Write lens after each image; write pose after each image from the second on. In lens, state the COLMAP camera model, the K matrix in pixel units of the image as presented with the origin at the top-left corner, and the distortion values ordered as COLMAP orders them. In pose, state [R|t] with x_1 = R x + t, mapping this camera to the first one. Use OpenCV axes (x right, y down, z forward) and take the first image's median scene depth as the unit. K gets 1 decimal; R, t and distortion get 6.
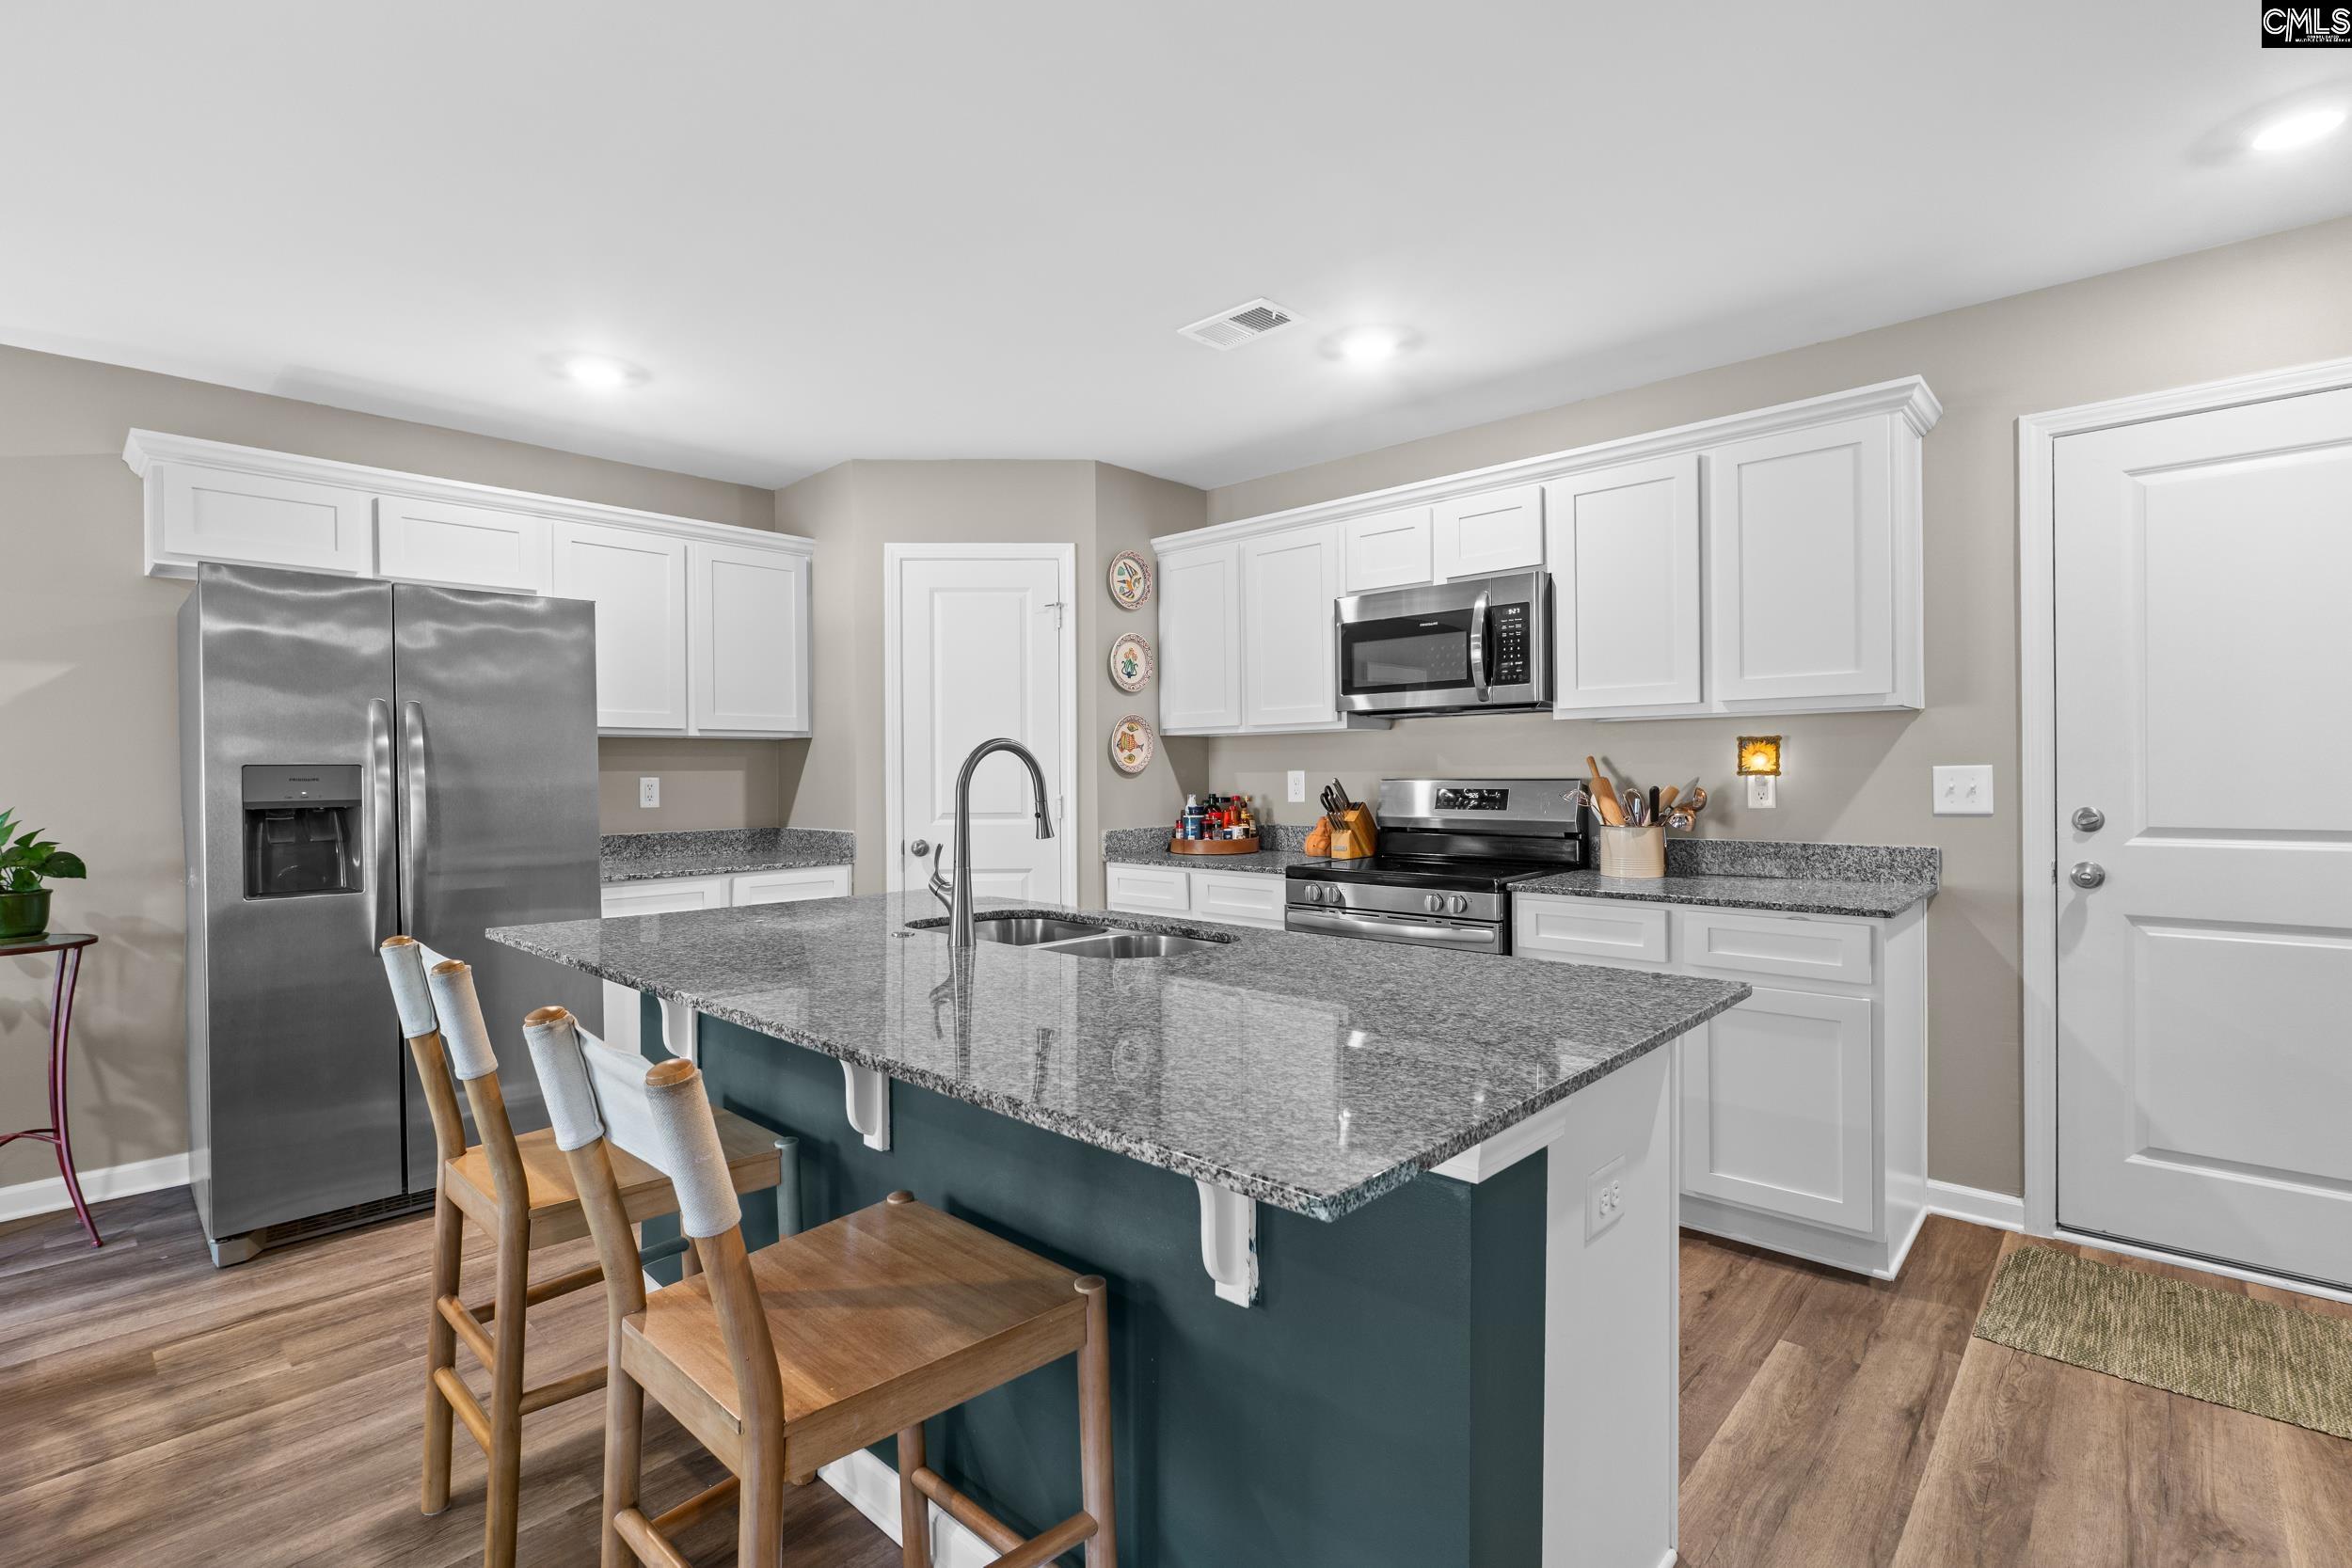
lens RADIAL K [[1069.4, 0, 1170.5], [0, 1069.4, 776.7], [0, 0, 1]] dist [-0.010865, -0.000399]
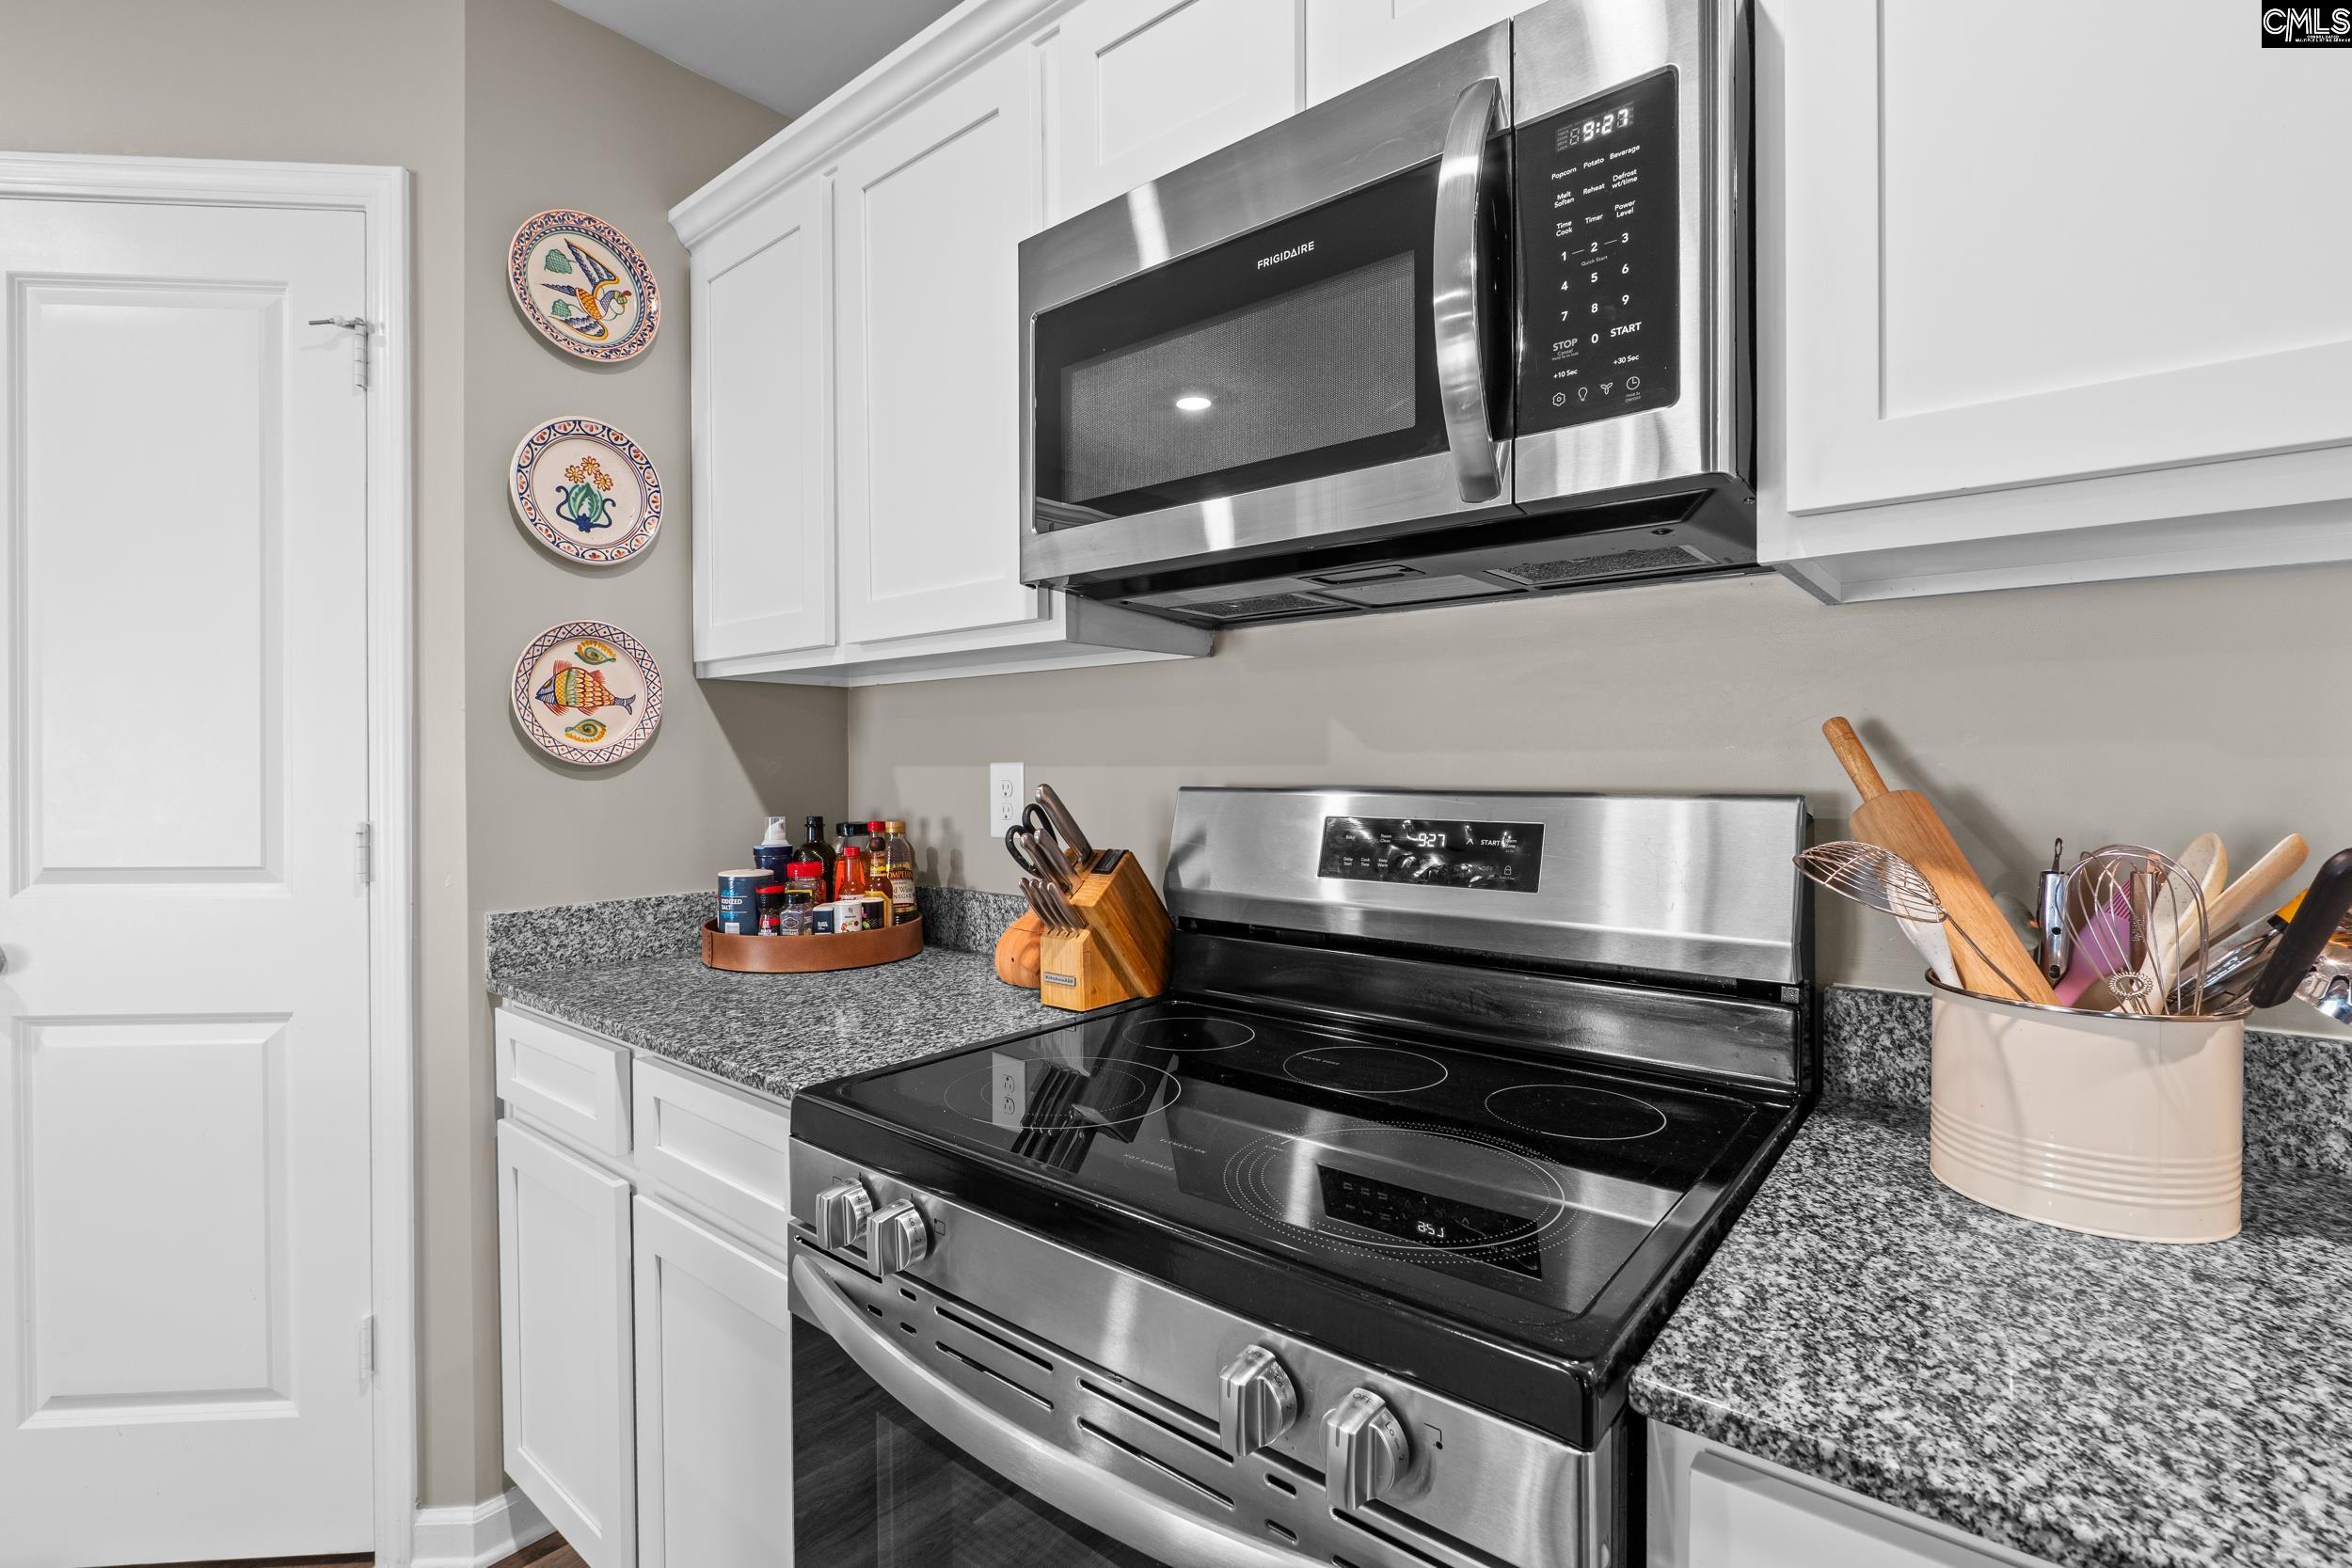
lens RADIAL K [[1069.4, 0, 1177.6], [0, 1069.4, 777.5], [0, 0, 1]] dist [-0.010865, -0.000399]
pose [[0.997848, 0.005560, 0.065327, 0.172479], [-0.005875, 0.999972, 0.004641, -0.002527], [-0.065299, -0.005015, 0.997853, 0.634309]]
